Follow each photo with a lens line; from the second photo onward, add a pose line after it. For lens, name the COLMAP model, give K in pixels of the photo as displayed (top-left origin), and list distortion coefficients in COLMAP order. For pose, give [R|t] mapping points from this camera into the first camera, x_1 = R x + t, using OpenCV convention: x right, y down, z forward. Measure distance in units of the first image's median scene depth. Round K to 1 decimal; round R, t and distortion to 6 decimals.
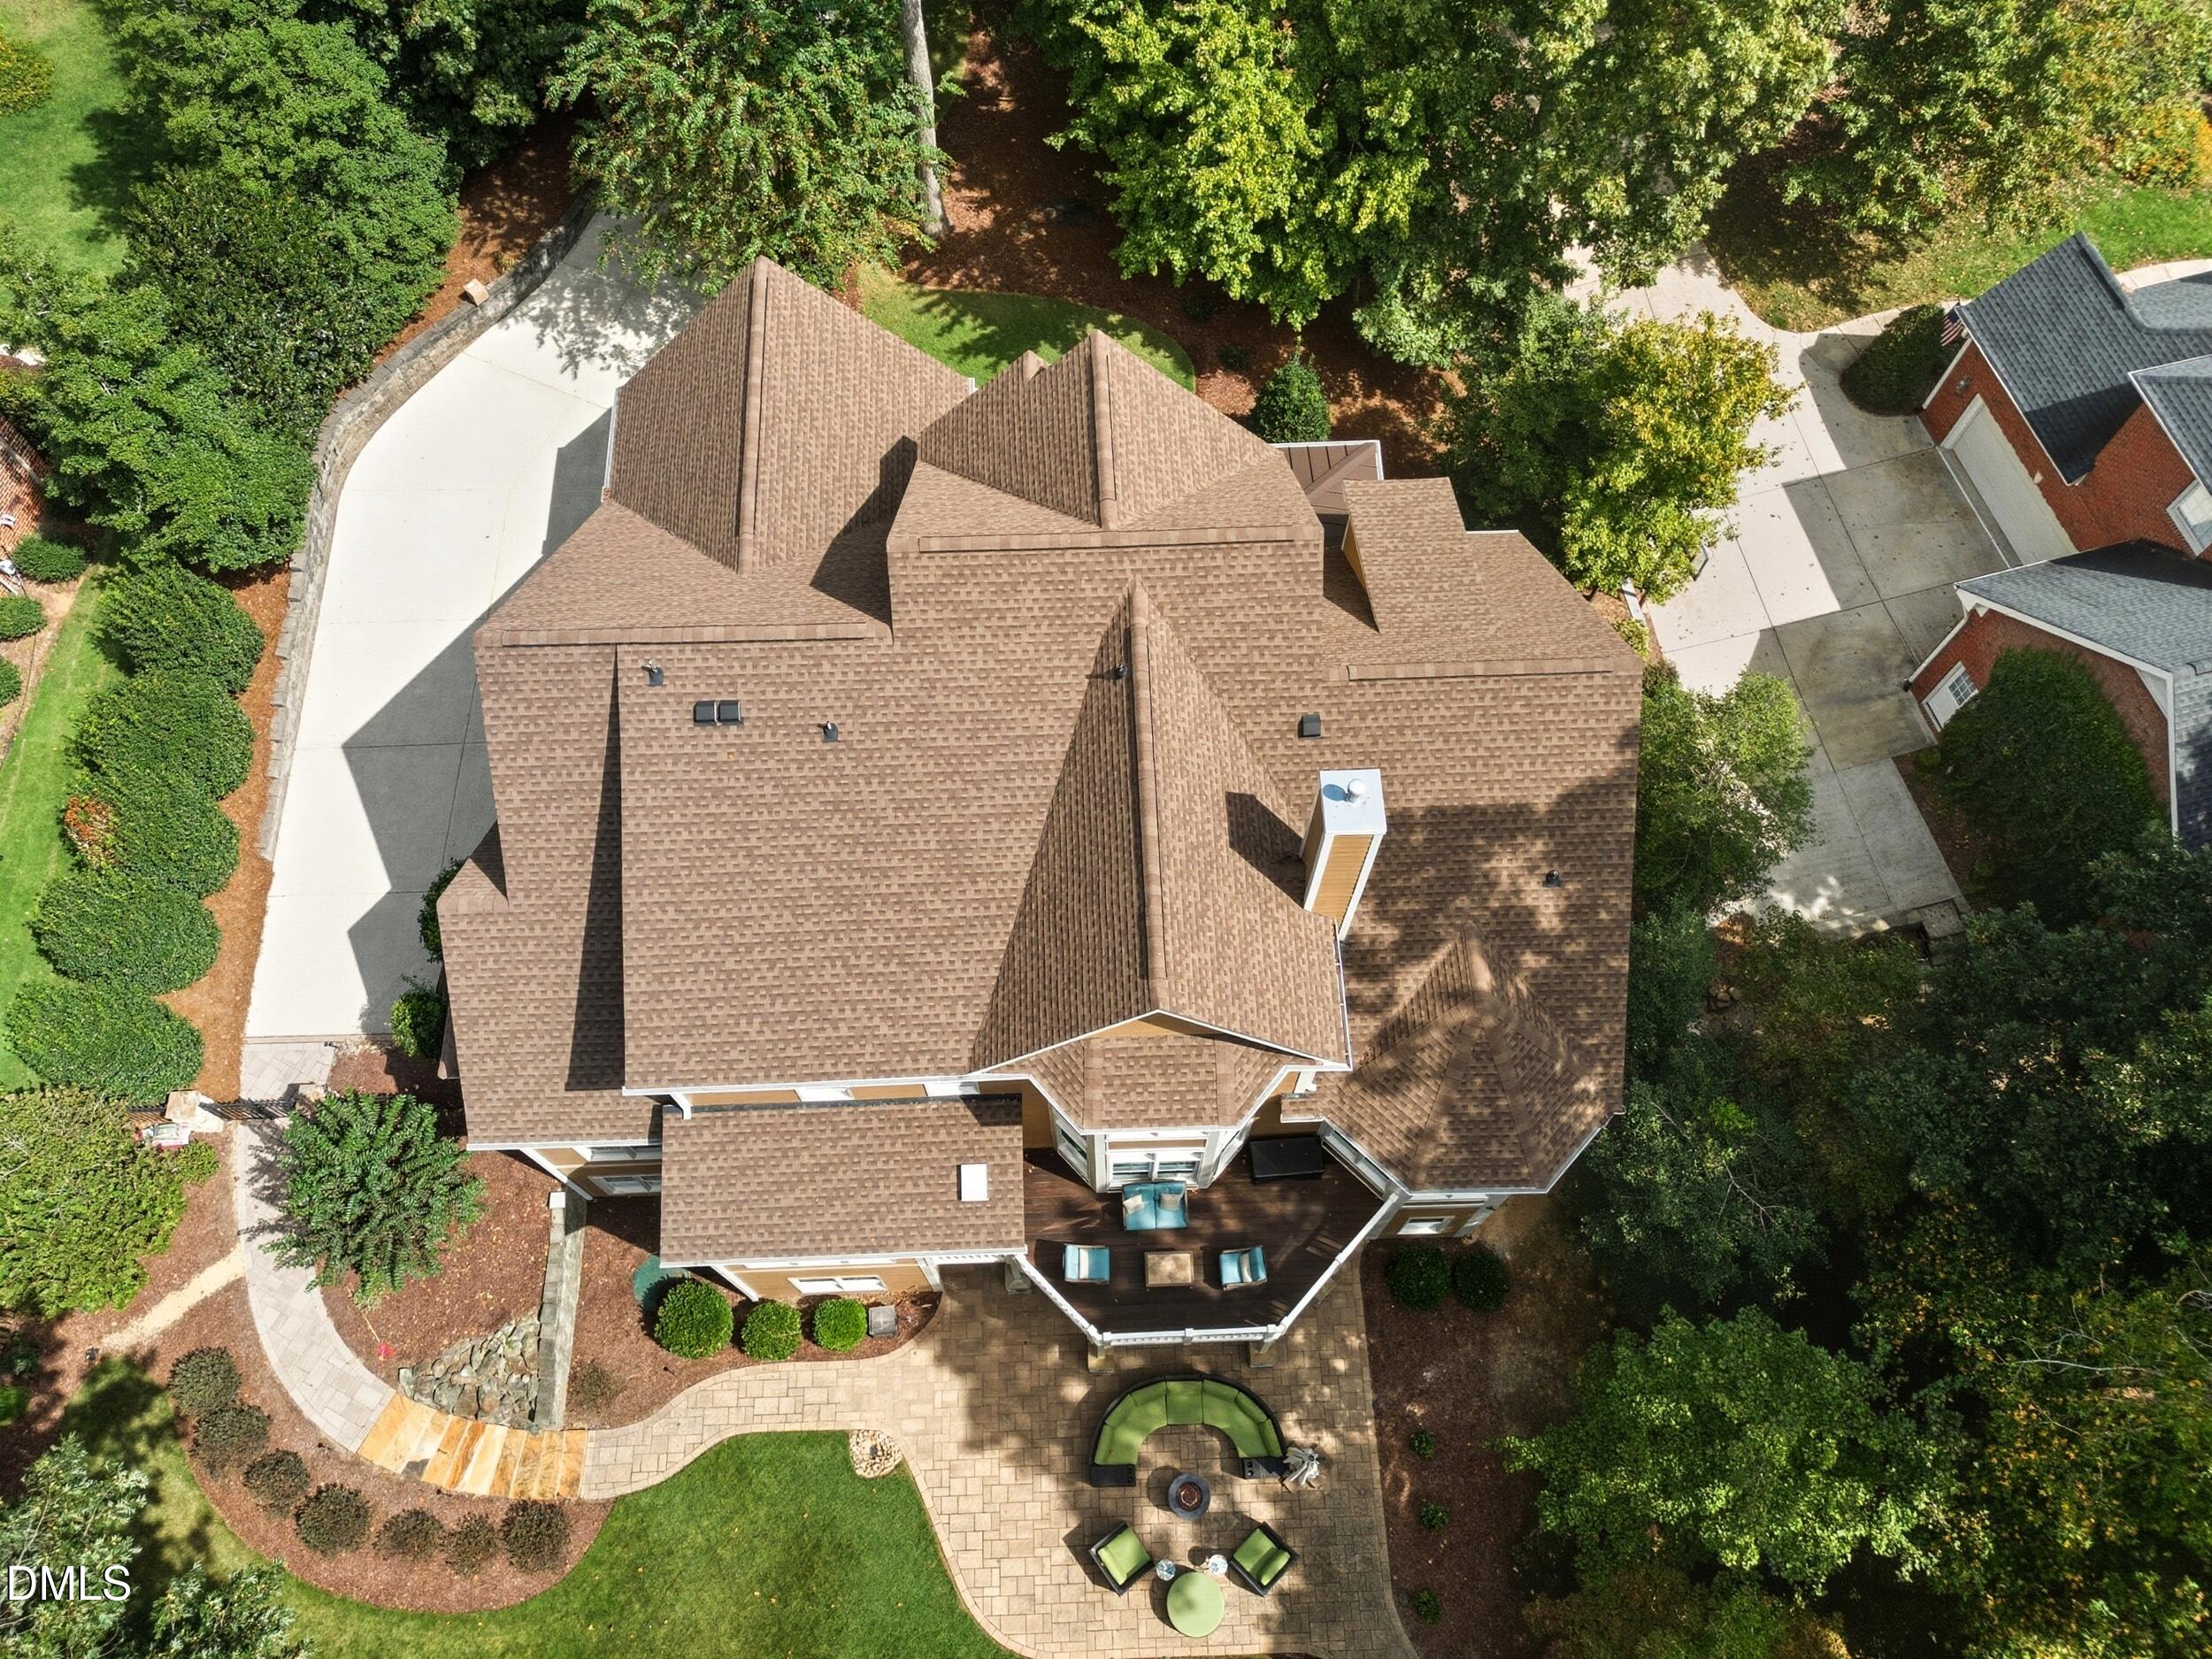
lens RADIAL K [[1591.4, 0, 1107.3], [0, 1591.4, 850.1], [0, 0, 1]] dist [0.064281, -0.043810]
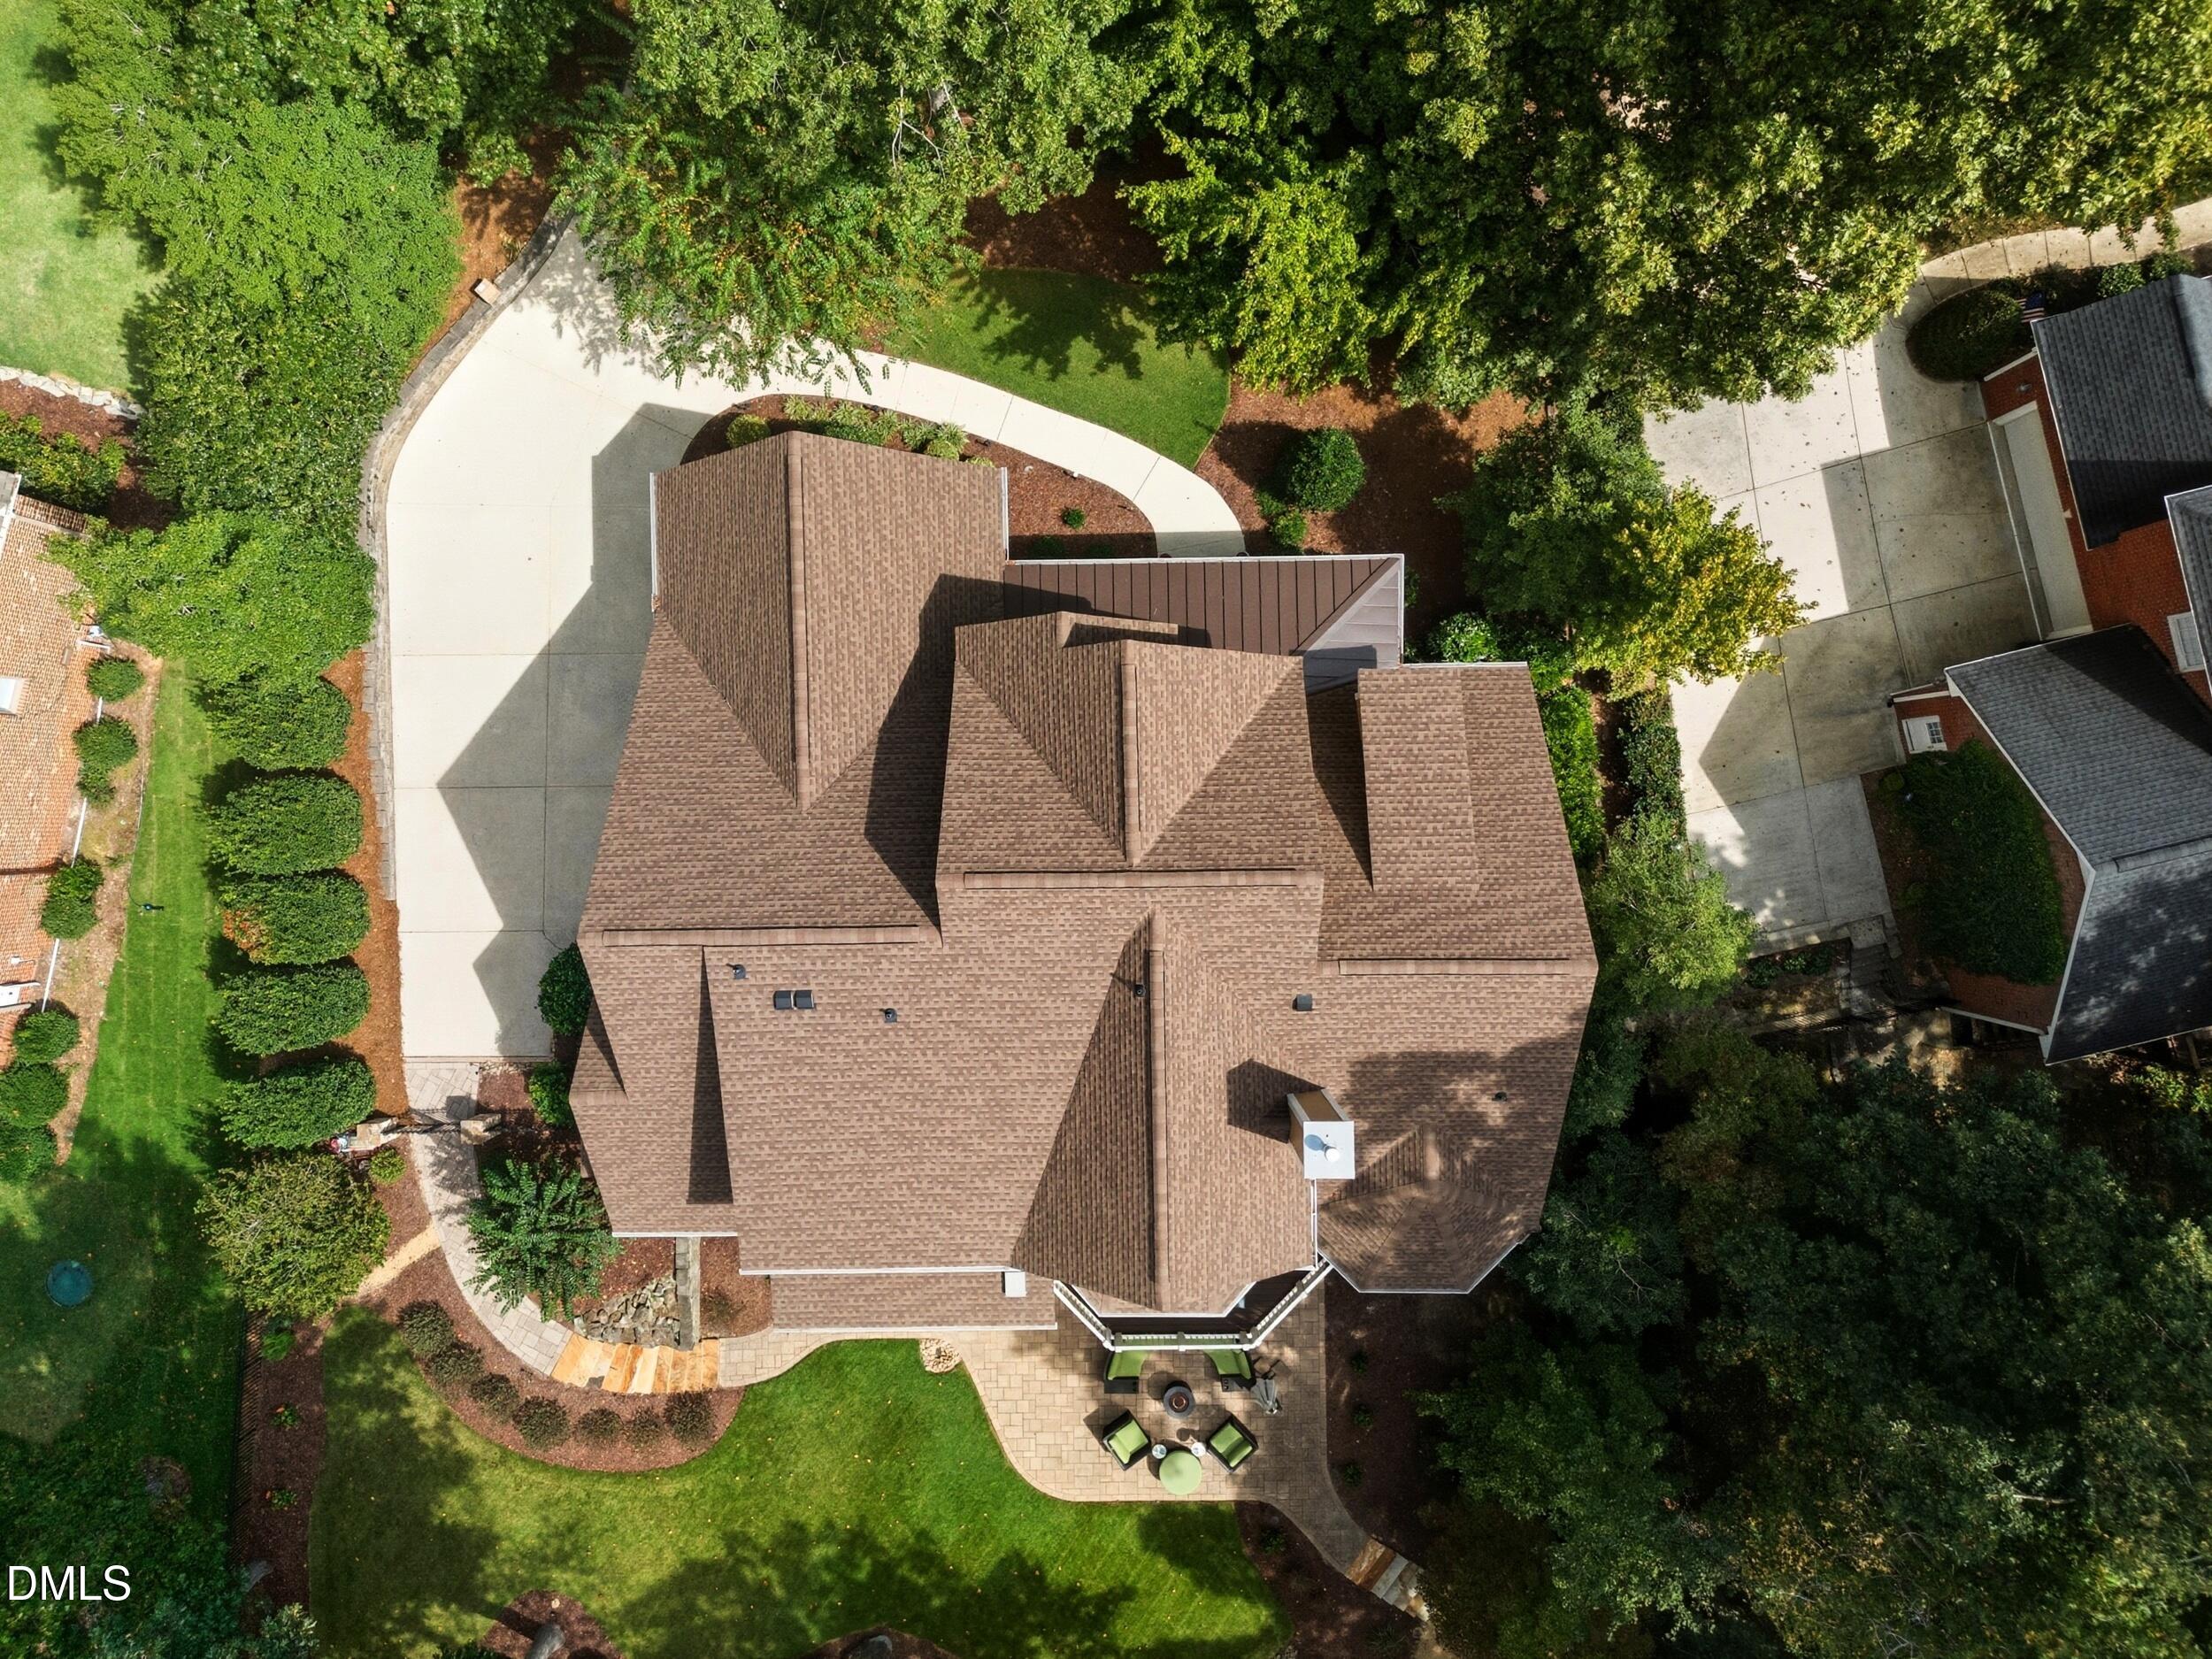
lens RADIAL K [[1591.4, 0, 1109.7], [0, 1591.4, 814.4], [0, 0, 1]] dist [0.064281, -0.043810]
pose [[0.999675, 0.023581, -0.009649, -0.004686], [-0.017397, 0.908429, 0.417676, -0.591761], [0.018615, -0.417373, 0.908545, 0.002760]]
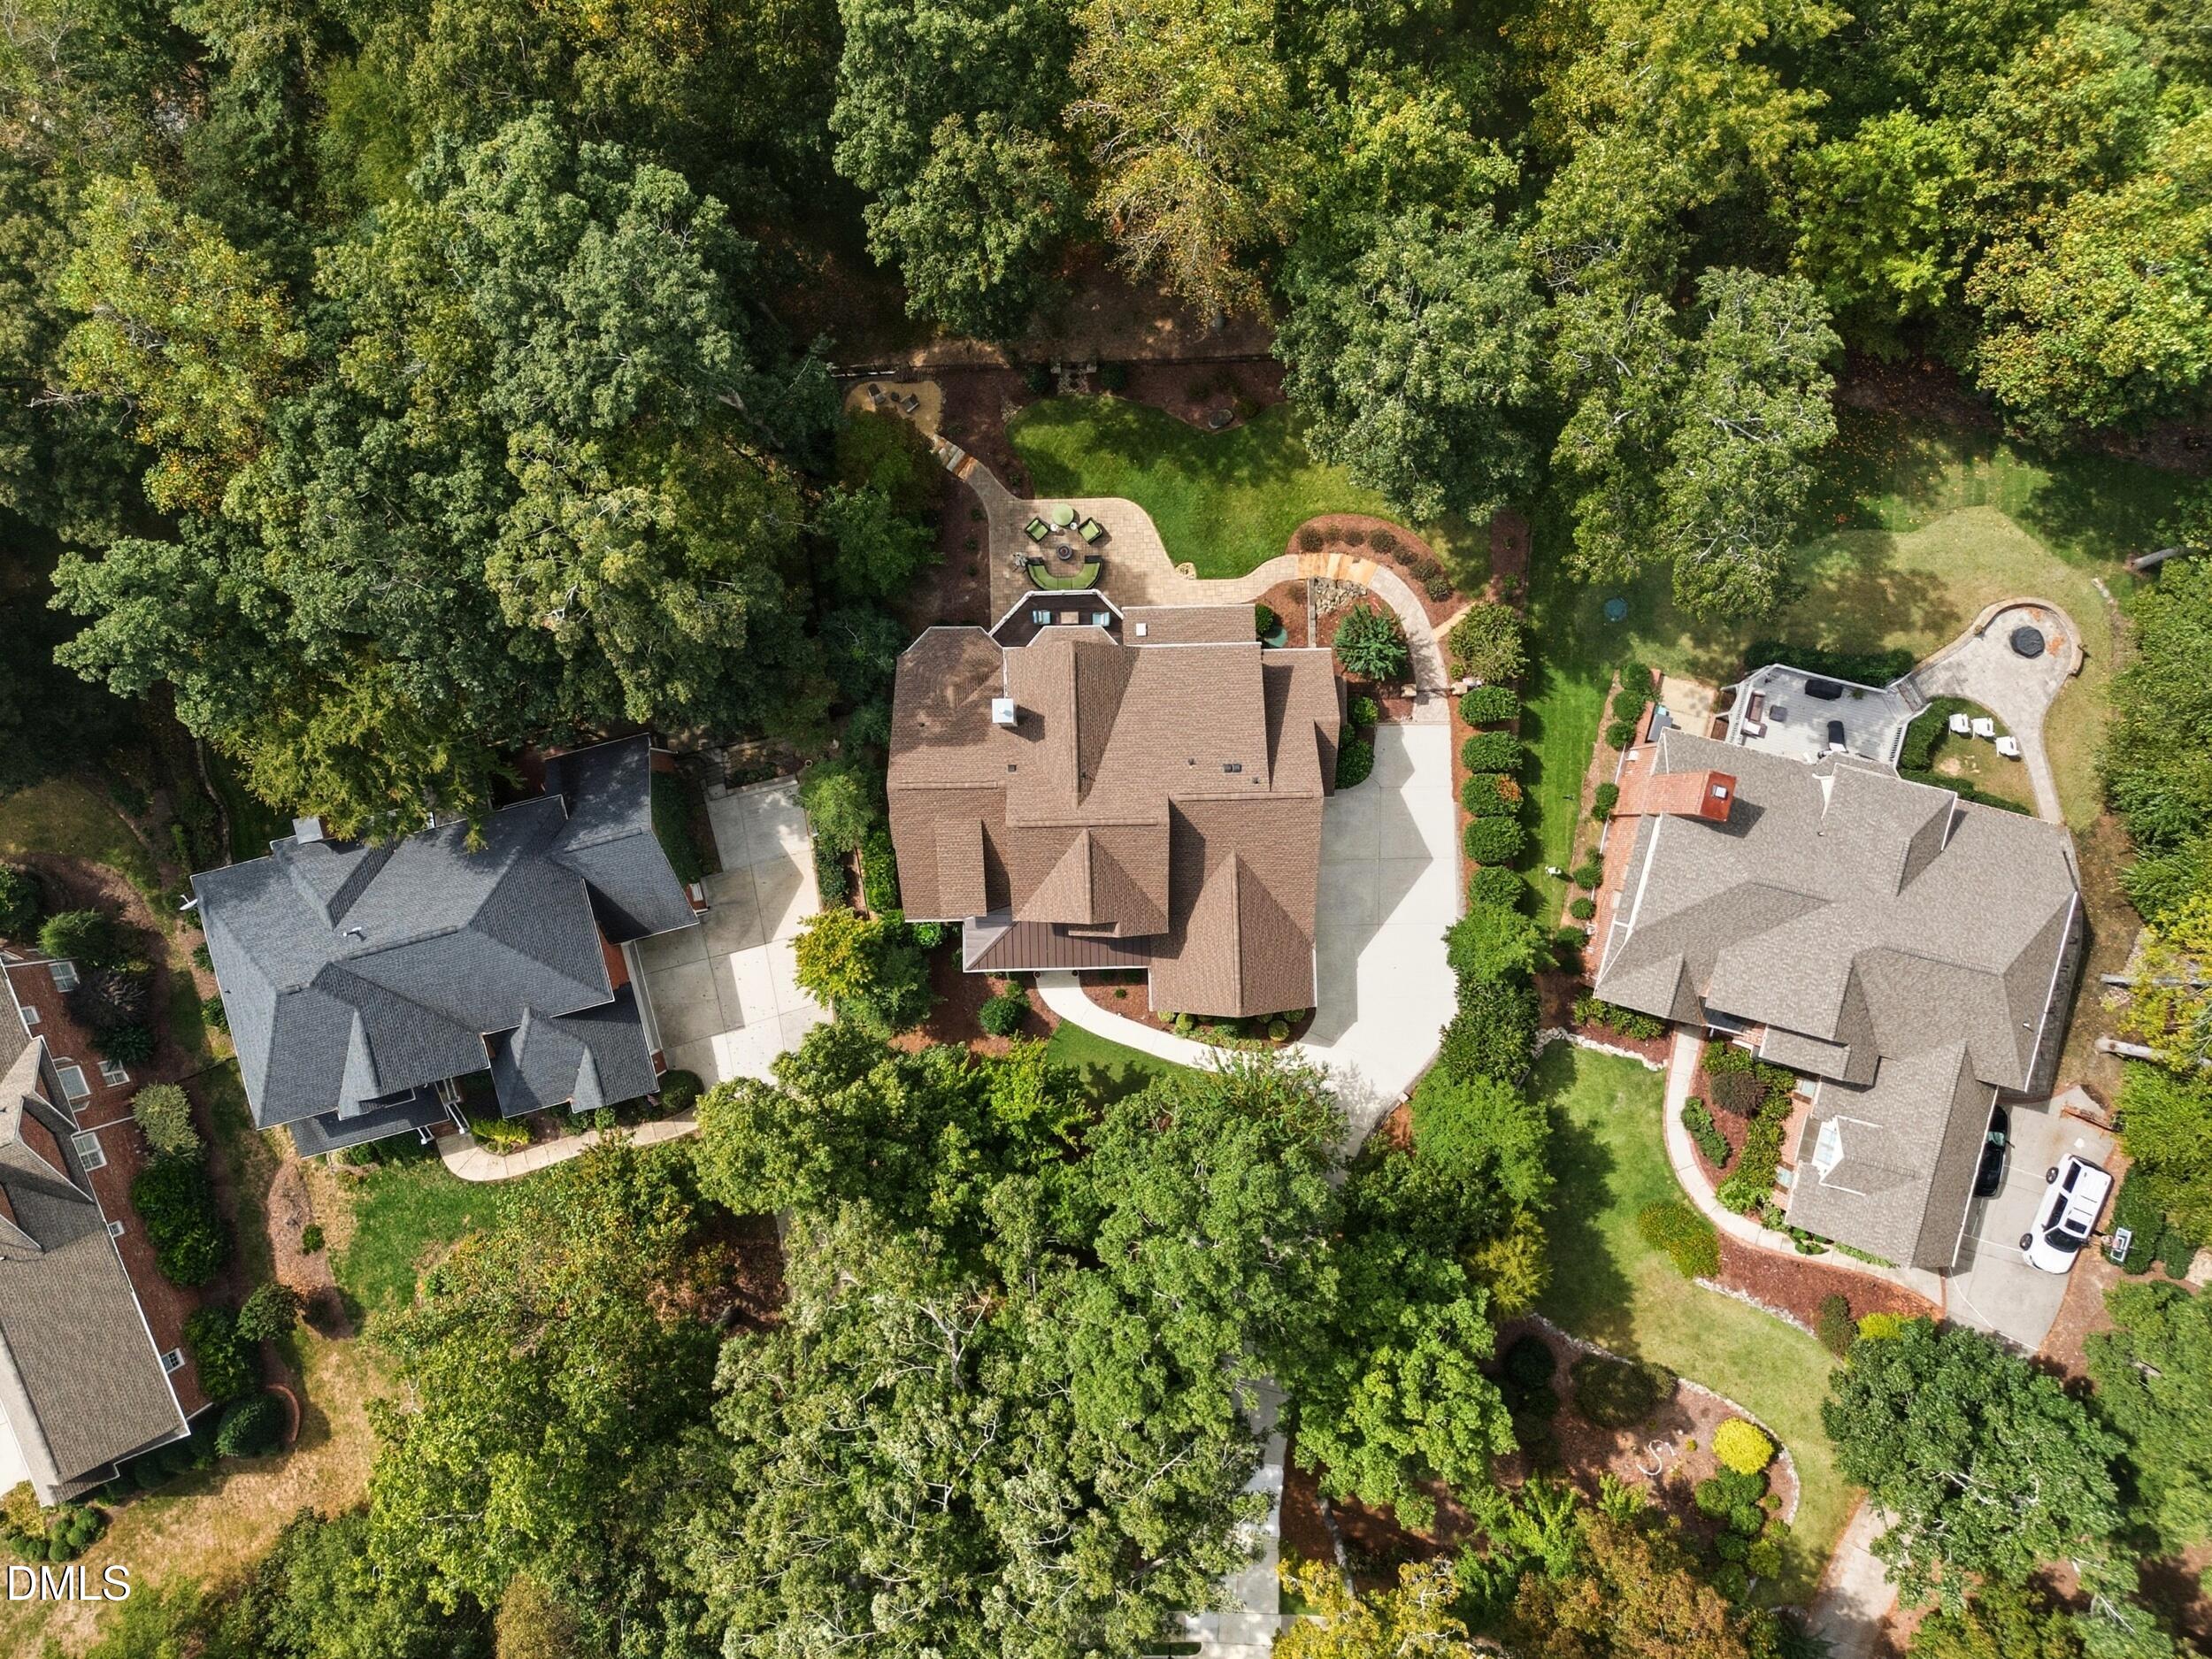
lens RADIAL K [[1591.4, 0, 1116.1], [0, 1591.4, 821.4], [0, 0, 1]] dist [0.064281, -0.043810]
pose [[-0.999910, -0.012790, 0.004161, -0.050820], [0.013349, -0.905975, 0.423120, -1.101837], [-0.001642, 0.423138, 0.906064, -1.173667]]
